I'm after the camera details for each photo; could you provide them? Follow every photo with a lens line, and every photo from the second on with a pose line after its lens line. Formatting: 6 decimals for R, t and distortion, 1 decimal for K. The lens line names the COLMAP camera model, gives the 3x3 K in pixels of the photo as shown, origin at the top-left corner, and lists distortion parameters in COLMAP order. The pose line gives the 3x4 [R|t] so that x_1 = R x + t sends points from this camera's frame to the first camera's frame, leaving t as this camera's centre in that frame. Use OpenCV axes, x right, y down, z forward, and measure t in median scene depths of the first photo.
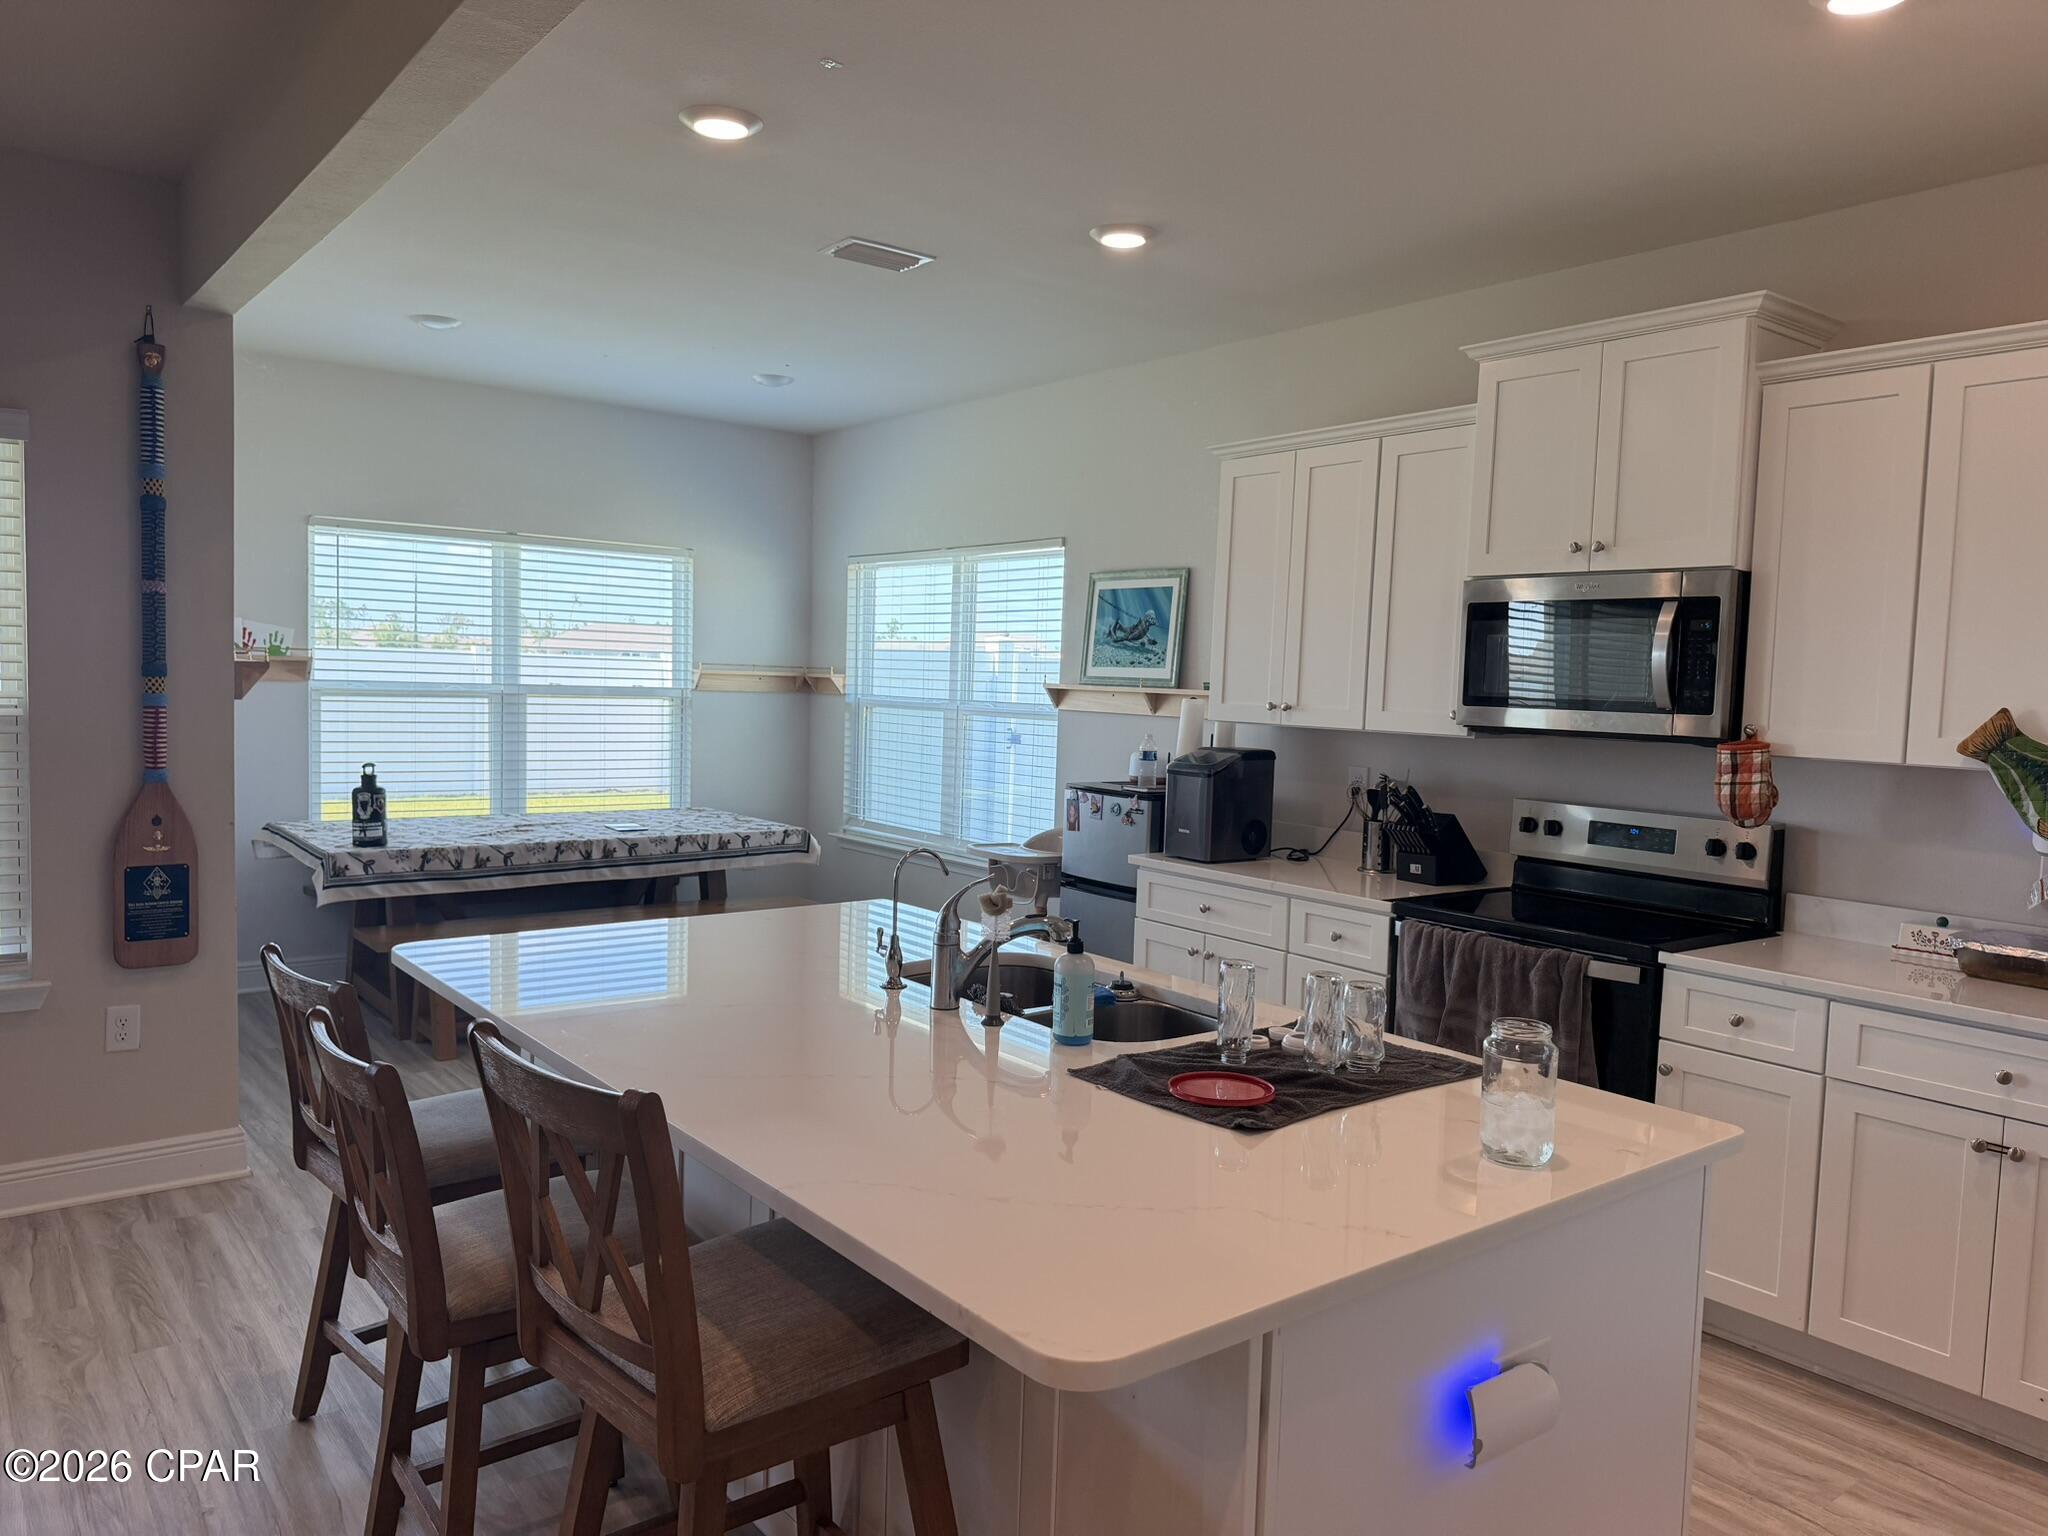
lens RADIAL K [[1445.9, 0, 1023.7], [0, 1445.9, 784.0], [0, 0, 1]] dist [0.130706, -0.219870]
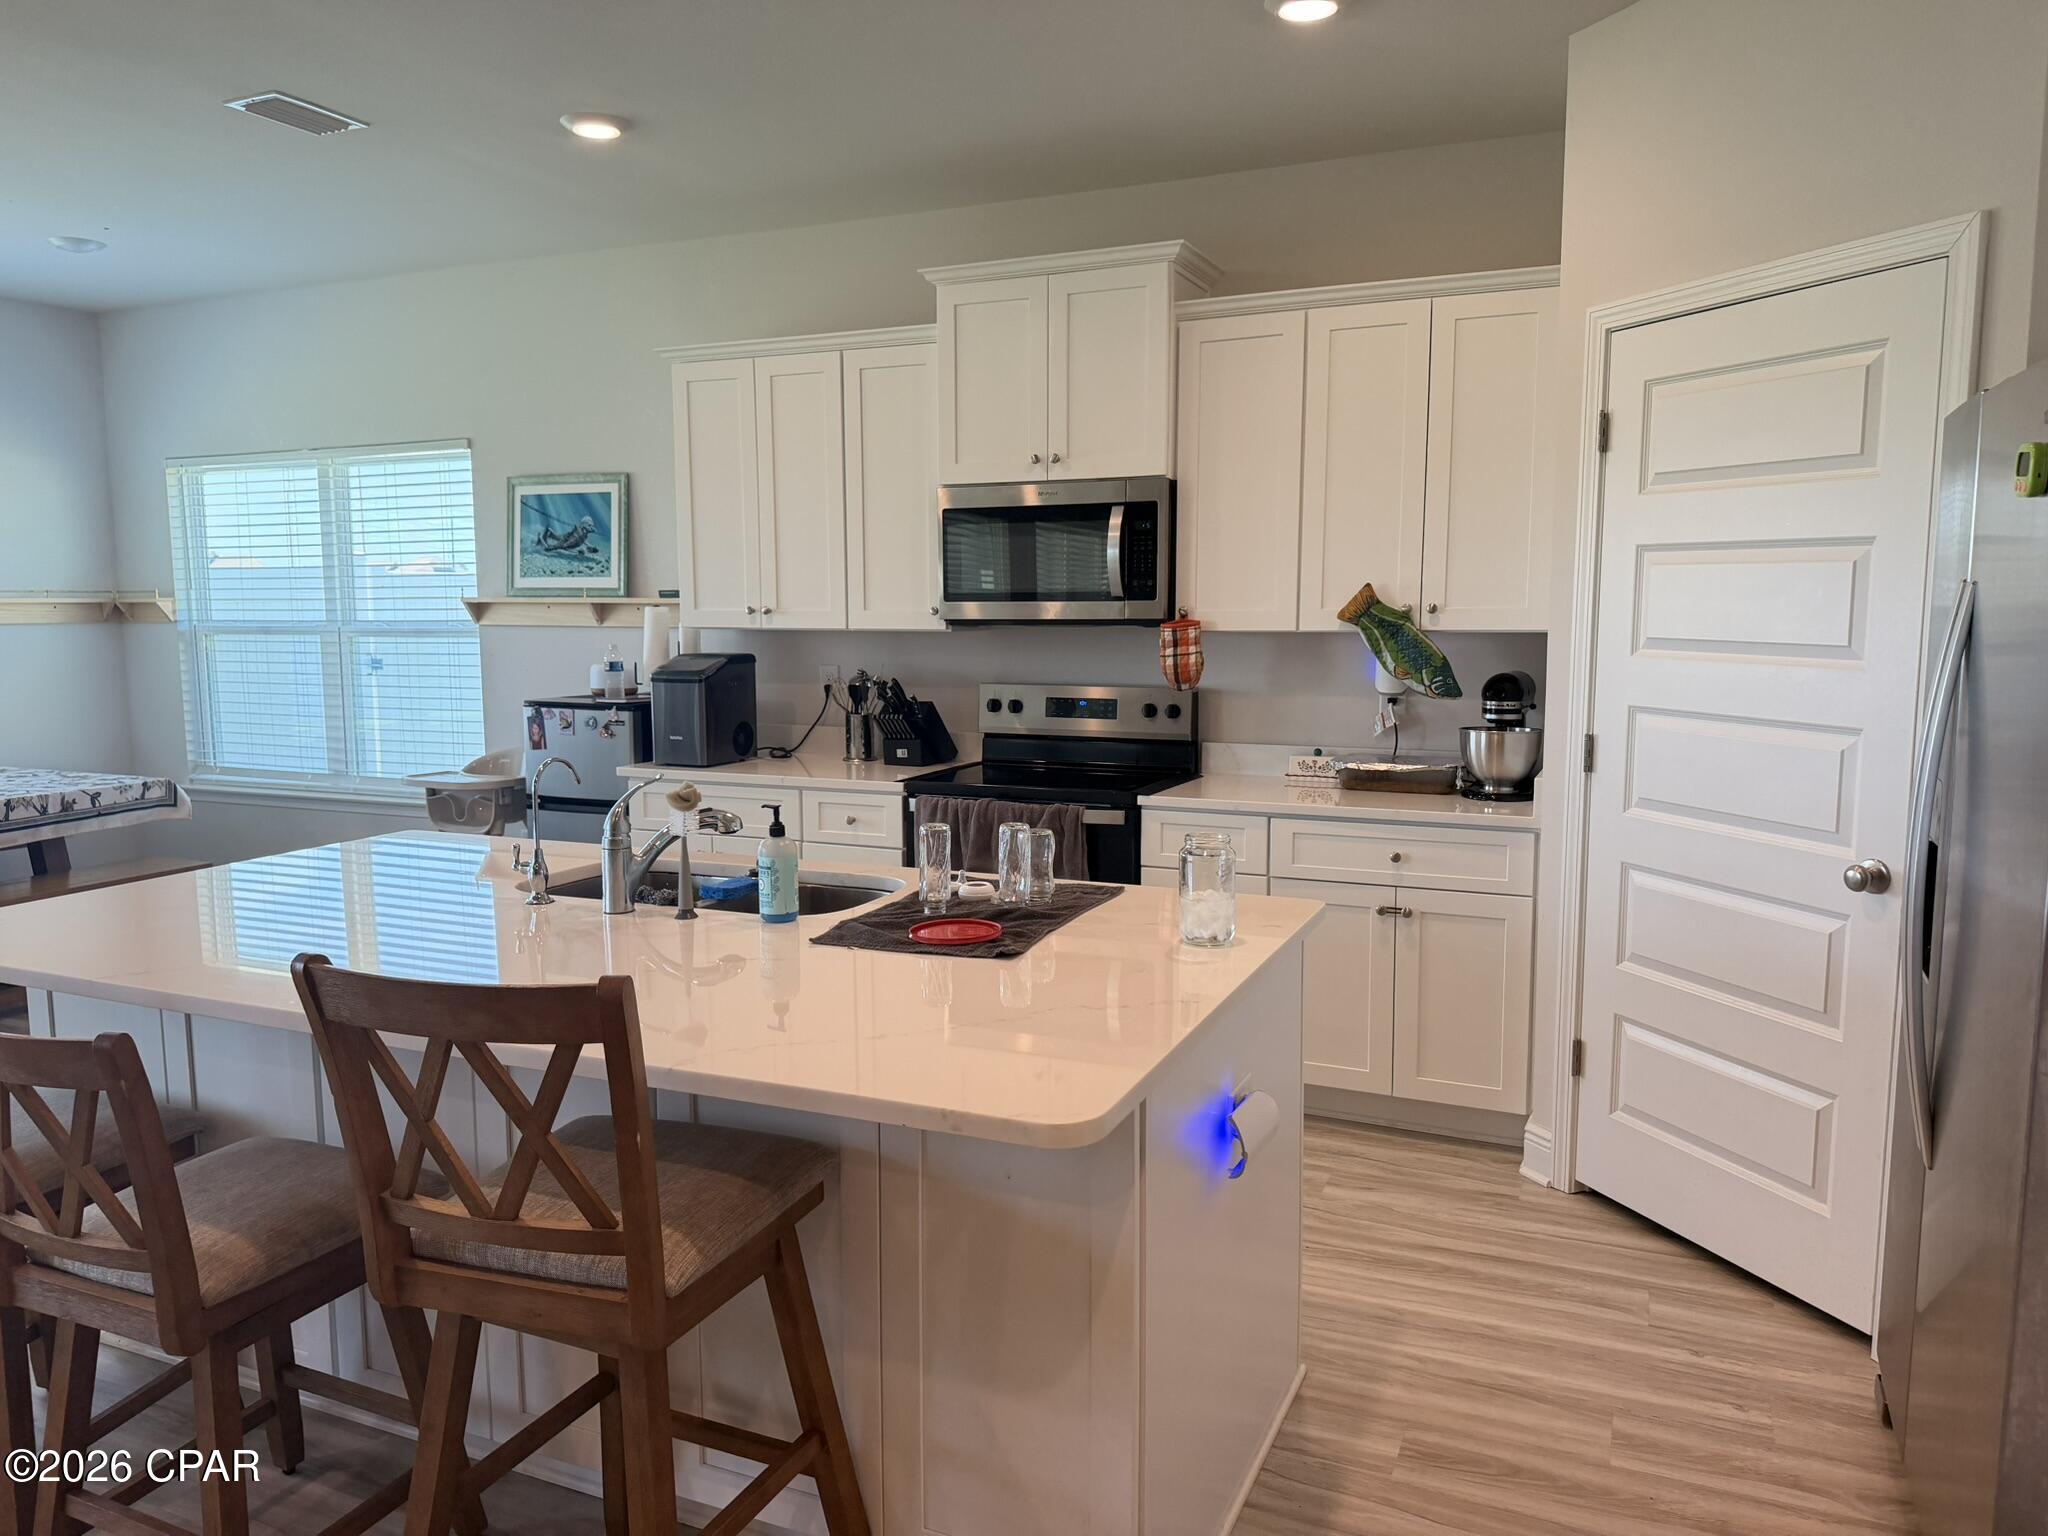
lens RADIAL K [[1430.6, 0, 1063.0], [0, 1430.6, 800.2], [0, 0, 1]] dist [0.079253, -0.108121]
pose [[0.874593, -0.103283, 0.473730, -0.136925], [0.069256, 0.993641, 0.088776, 0.005623], [-0.479887, -0.044834, 0.876184, -0.008608]]
